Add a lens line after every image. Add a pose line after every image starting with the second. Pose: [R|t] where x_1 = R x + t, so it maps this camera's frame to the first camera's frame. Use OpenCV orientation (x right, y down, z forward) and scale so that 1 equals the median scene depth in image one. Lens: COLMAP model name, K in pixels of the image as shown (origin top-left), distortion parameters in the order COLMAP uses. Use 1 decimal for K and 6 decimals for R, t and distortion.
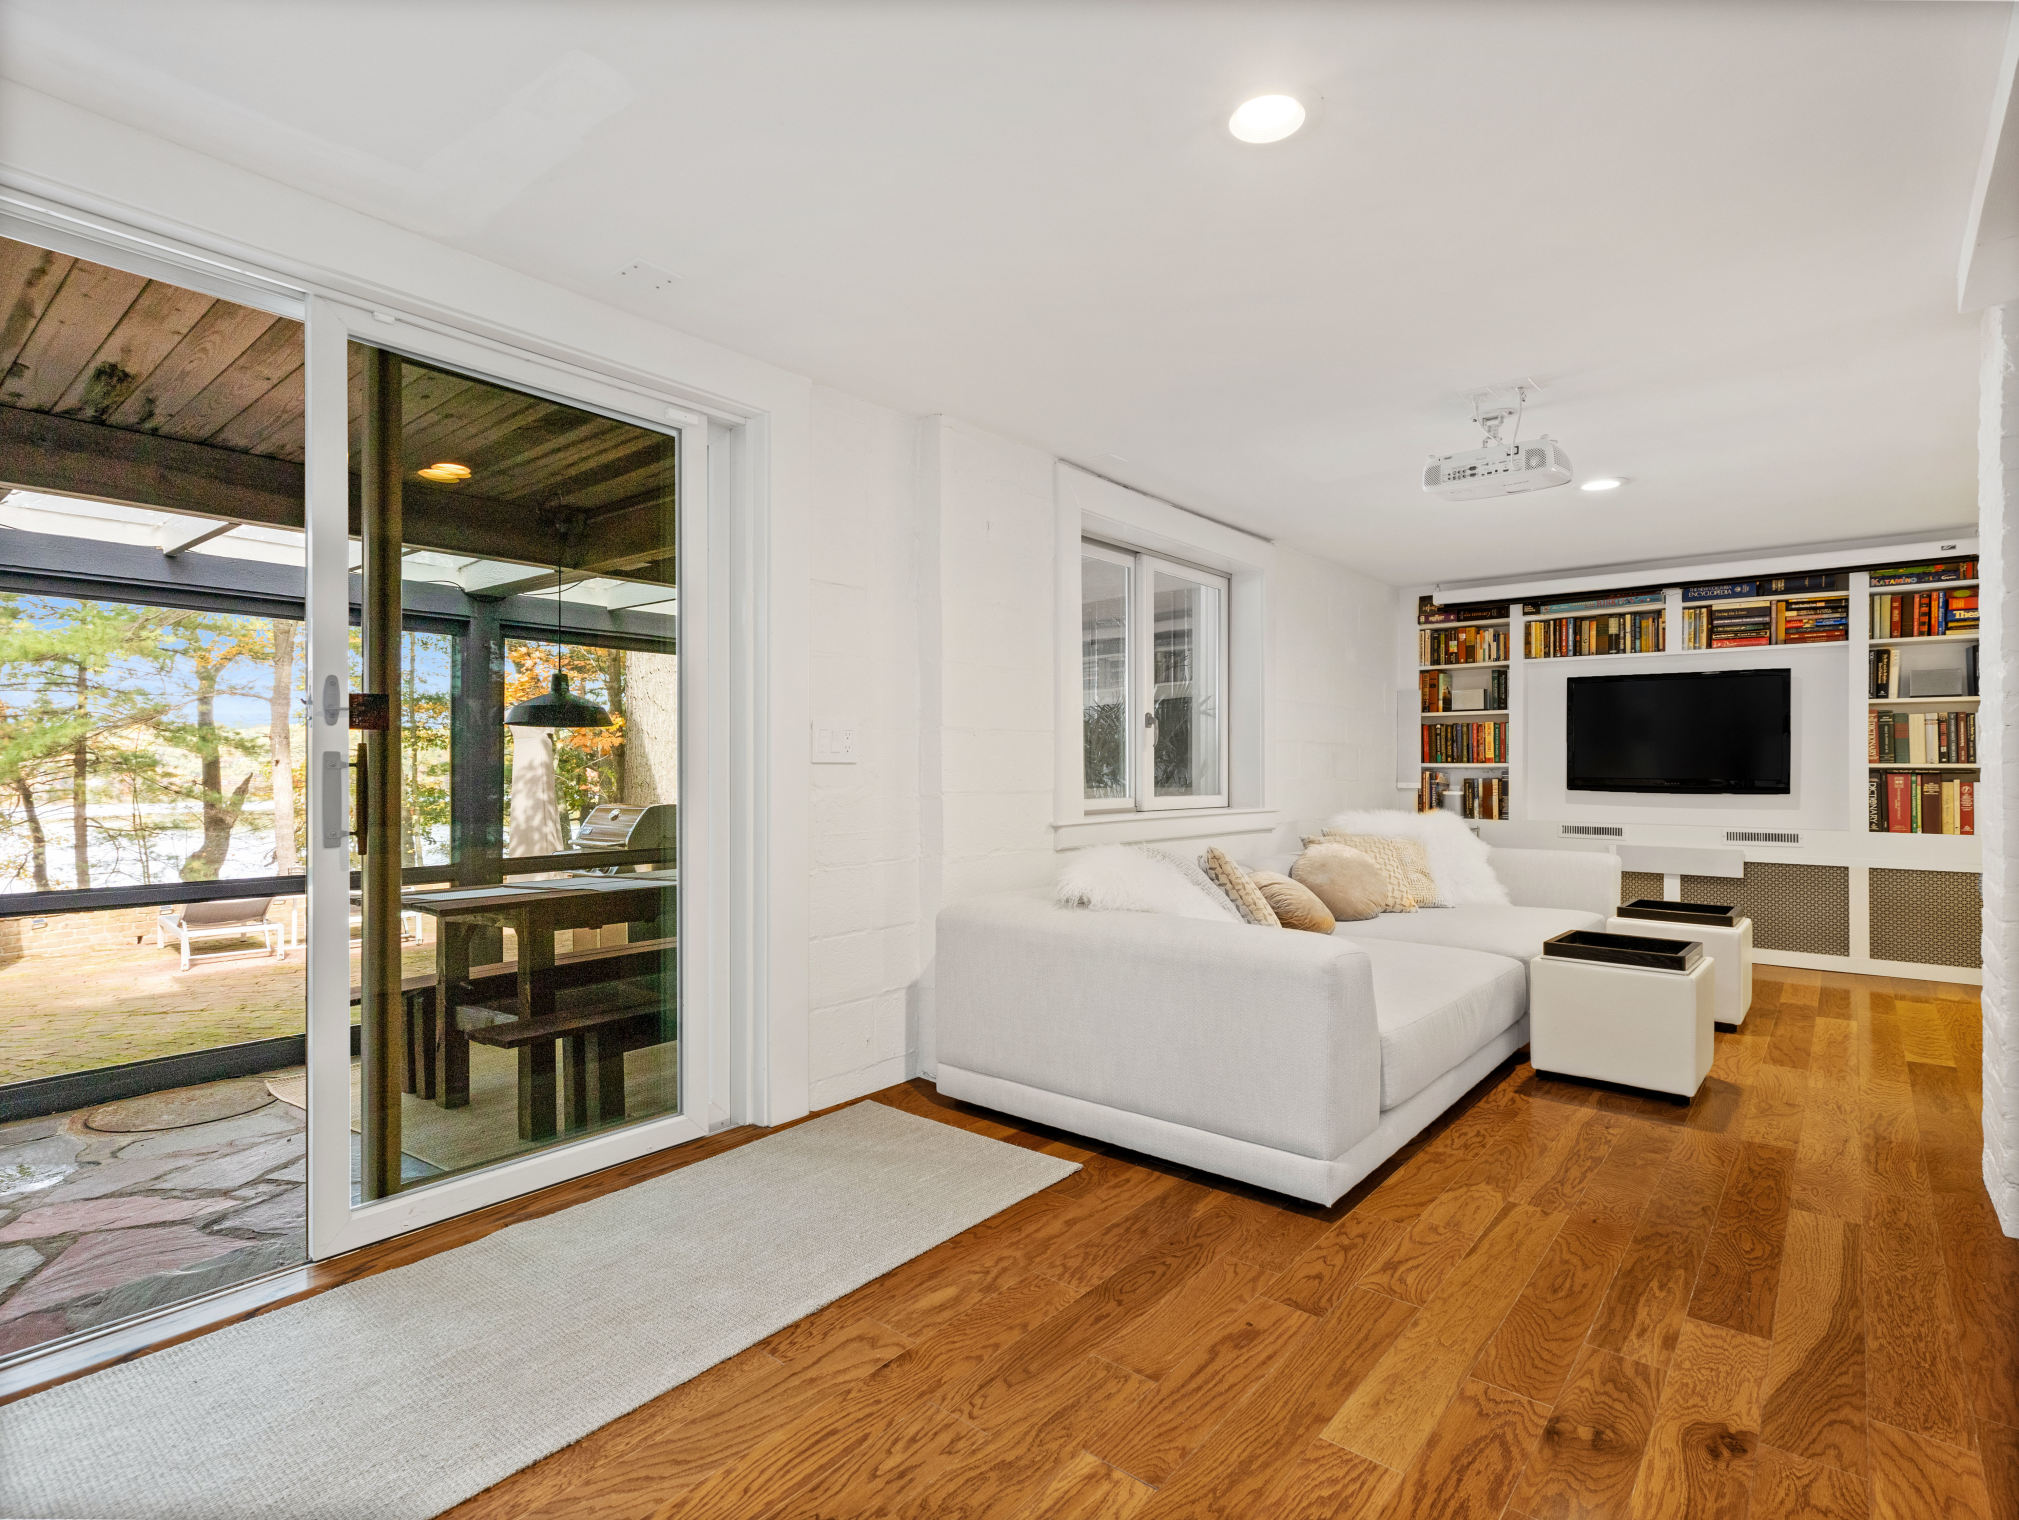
lens RADIAL K [[1032.4, 0, 1014.5], [0, 1032.4, 766.7], [0, 0, 1]] dist [0.006569, -0.000238]
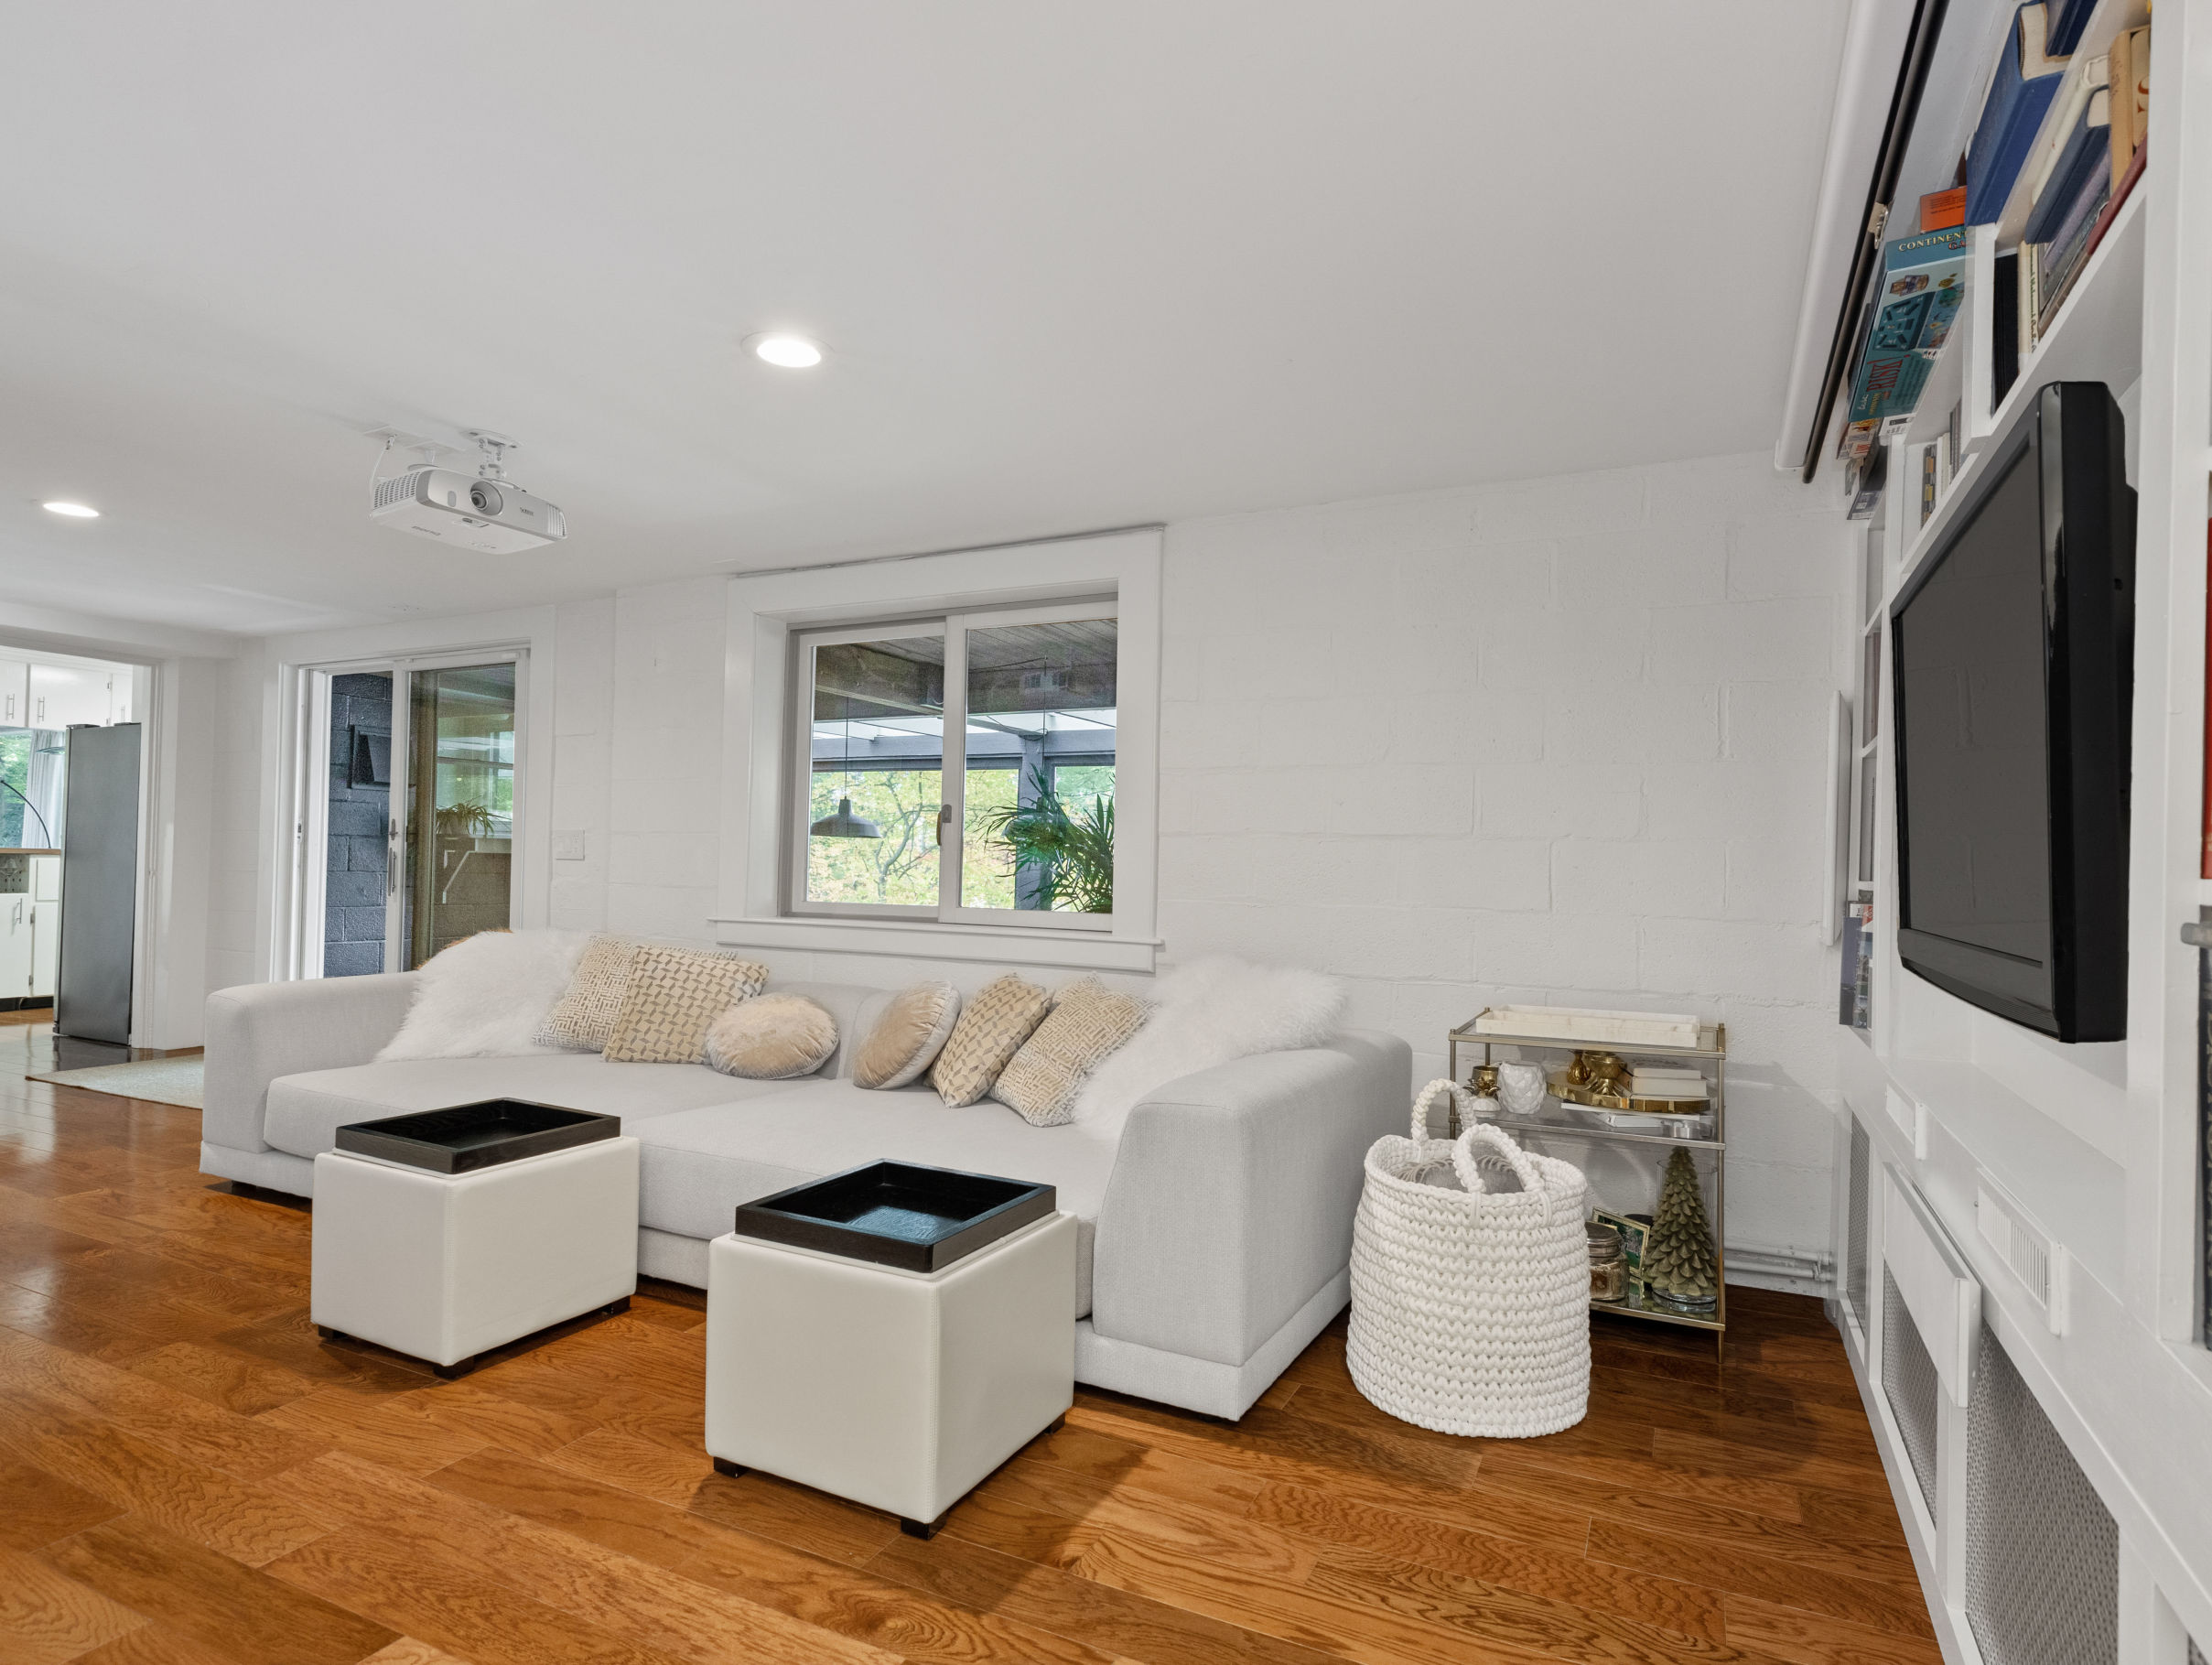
lens RADIAL K [[1131.2, 0, 1111.5], [0, 1131.2, 839.9], [0, 0, 1]] dist [0.006569, -0.000238]
pose [[0.225442, -0.020952, -0.974031, 1.107633], [-0.026785, 0.999258, -0.027694, -0.001351], [0.973888, 0.032332, 0.224714, 0.979874]]
